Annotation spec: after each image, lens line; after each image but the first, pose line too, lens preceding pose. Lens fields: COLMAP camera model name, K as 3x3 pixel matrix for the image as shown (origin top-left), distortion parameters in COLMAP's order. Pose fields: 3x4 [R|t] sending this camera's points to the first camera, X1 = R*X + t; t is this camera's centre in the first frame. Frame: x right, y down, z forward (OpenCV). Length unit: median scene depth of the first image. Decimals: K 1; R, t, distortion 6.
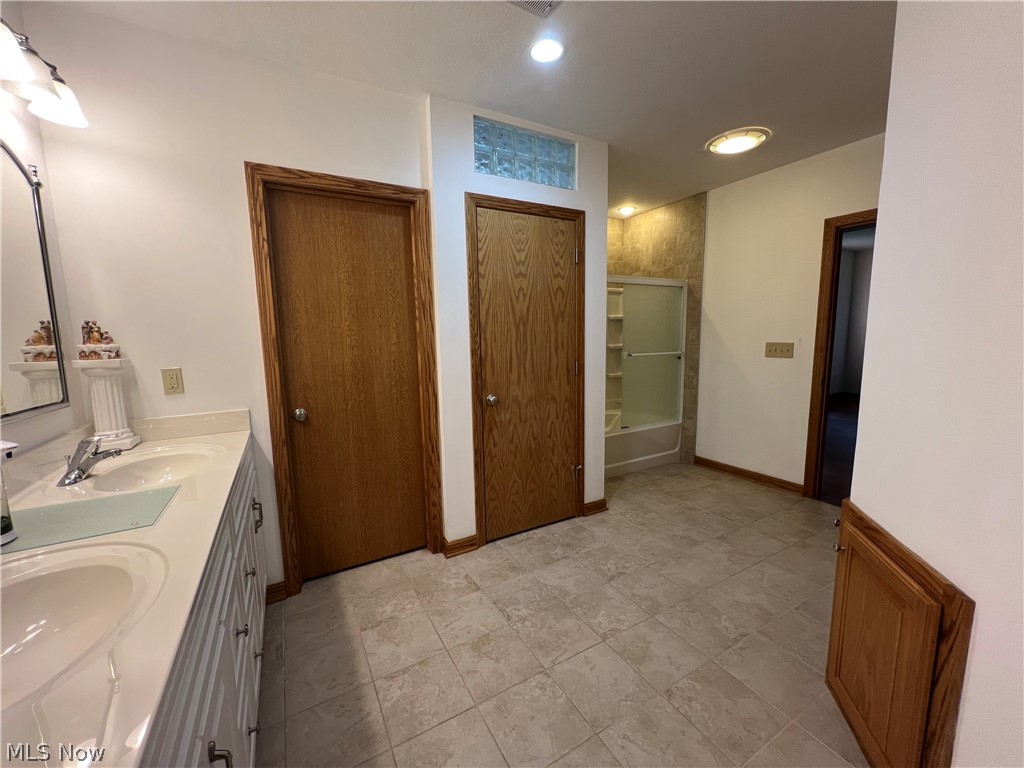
lens RADIAL K [[410.8, 0, 516.3], [0, 410.8, 387.0], [0, 0, 1]] dist [0.003915, 0.000198]
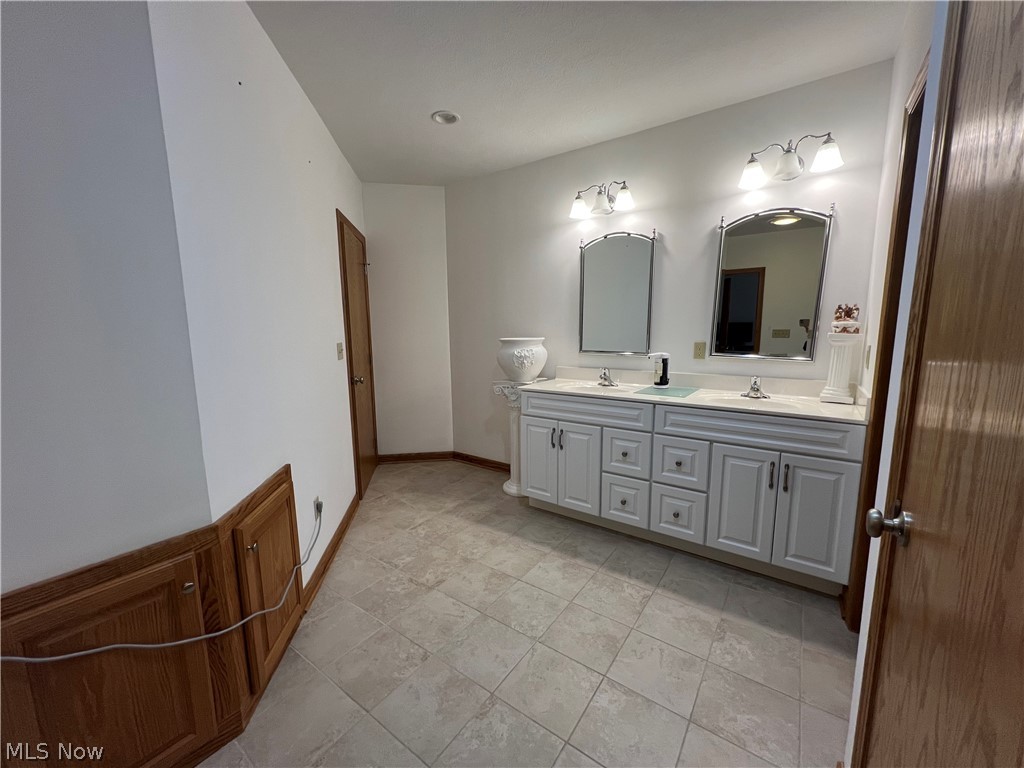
lens RADIAL K [[410.8, 0, 514.8], [0, 410.8, 383.6], [0, 0, 1]] dist [0.003915, 0.000198]
pose [[-0.907854, 0.084481, -0.410688, 0.502136], [-0.032050, 0.962643, 0.268871, -0.232187], [0.418061, 0.257258, -0.871231, 1.727504]]
